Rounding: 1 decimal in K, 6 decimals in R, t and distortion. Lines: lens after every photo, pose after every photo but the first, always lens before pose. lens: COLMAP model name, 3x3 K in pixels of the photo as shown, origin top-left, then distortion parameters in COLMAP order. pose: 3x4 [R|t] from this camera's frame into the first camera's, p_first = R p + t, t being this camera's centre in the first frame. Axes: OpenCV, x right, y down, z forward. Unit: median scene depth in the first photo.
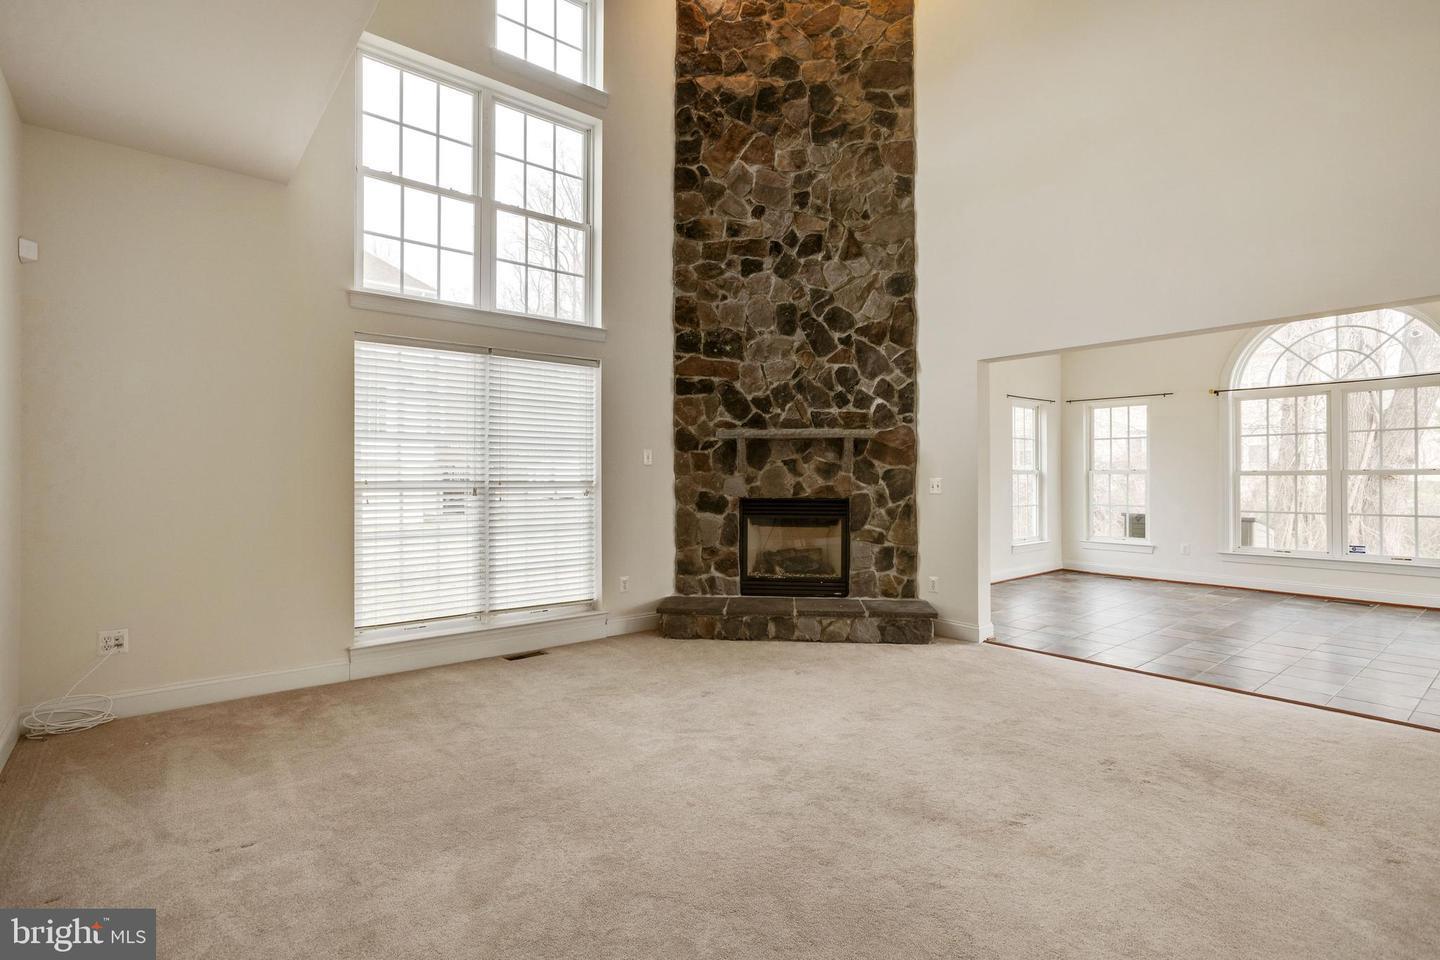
lens RADIAL K [[681.5, 0, 711.7], [0, 681.5, 465.7], [0, 0, 1]] dist [-0.012308, 0.004316]
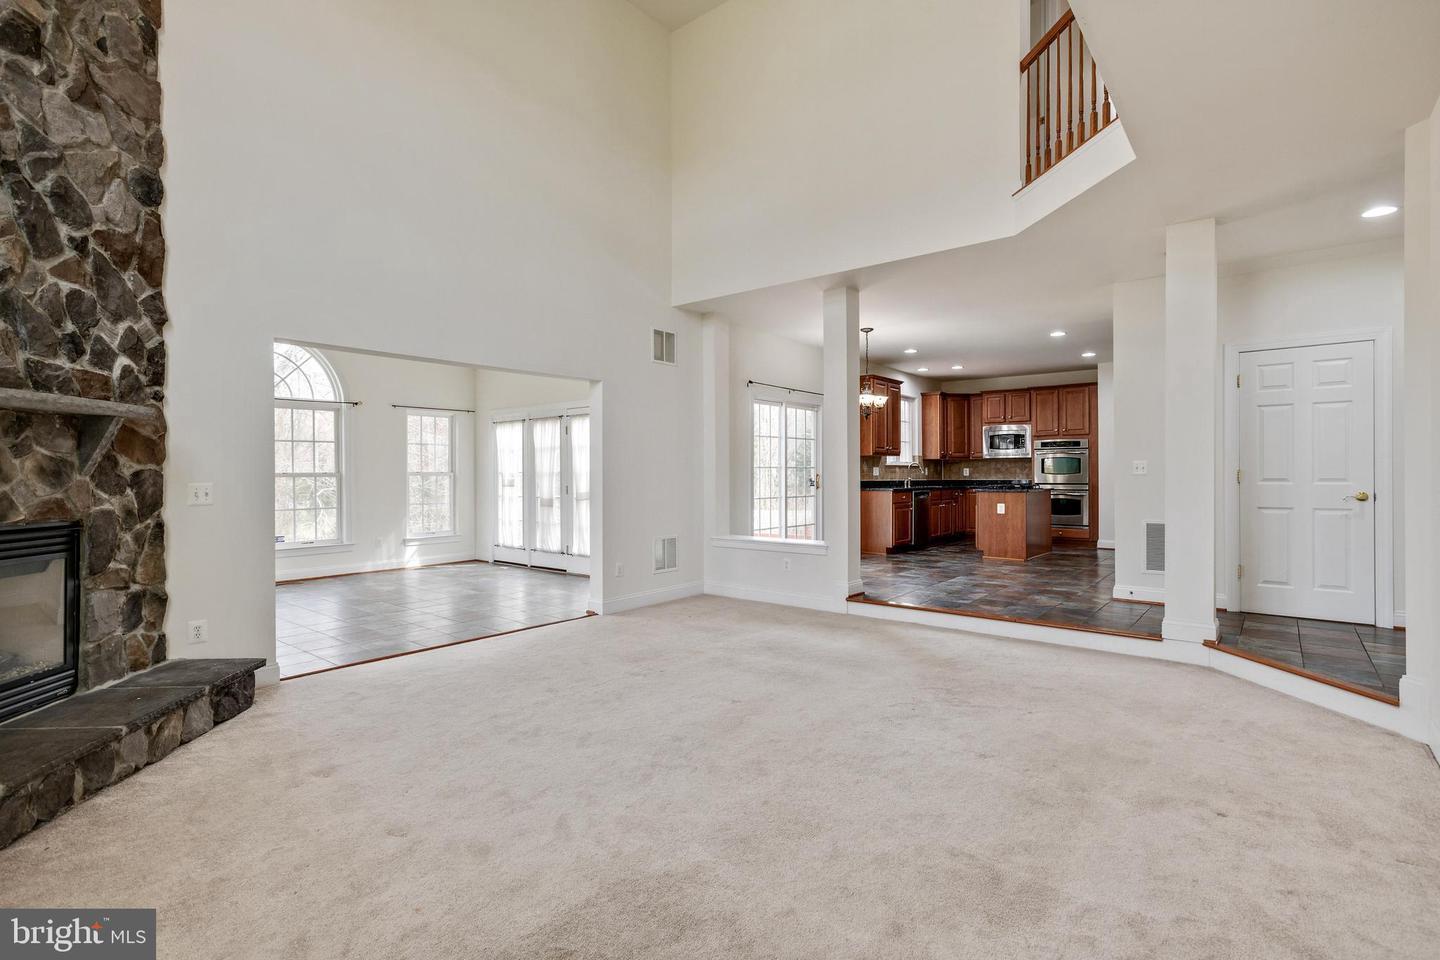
lens RADIAL K [[681.5, 0, 716.9], [0, 681.5, 476.7], [0, 0, 1]] dist [-0.012308, 0.004316]
pose [[-0.184264, -0.002247, 0.982874, -0.461527], [-0.008762, 0.999961, 0.000643, 0.005943], [-0.982838, -0.008493, -0.184276, 0.578218]]
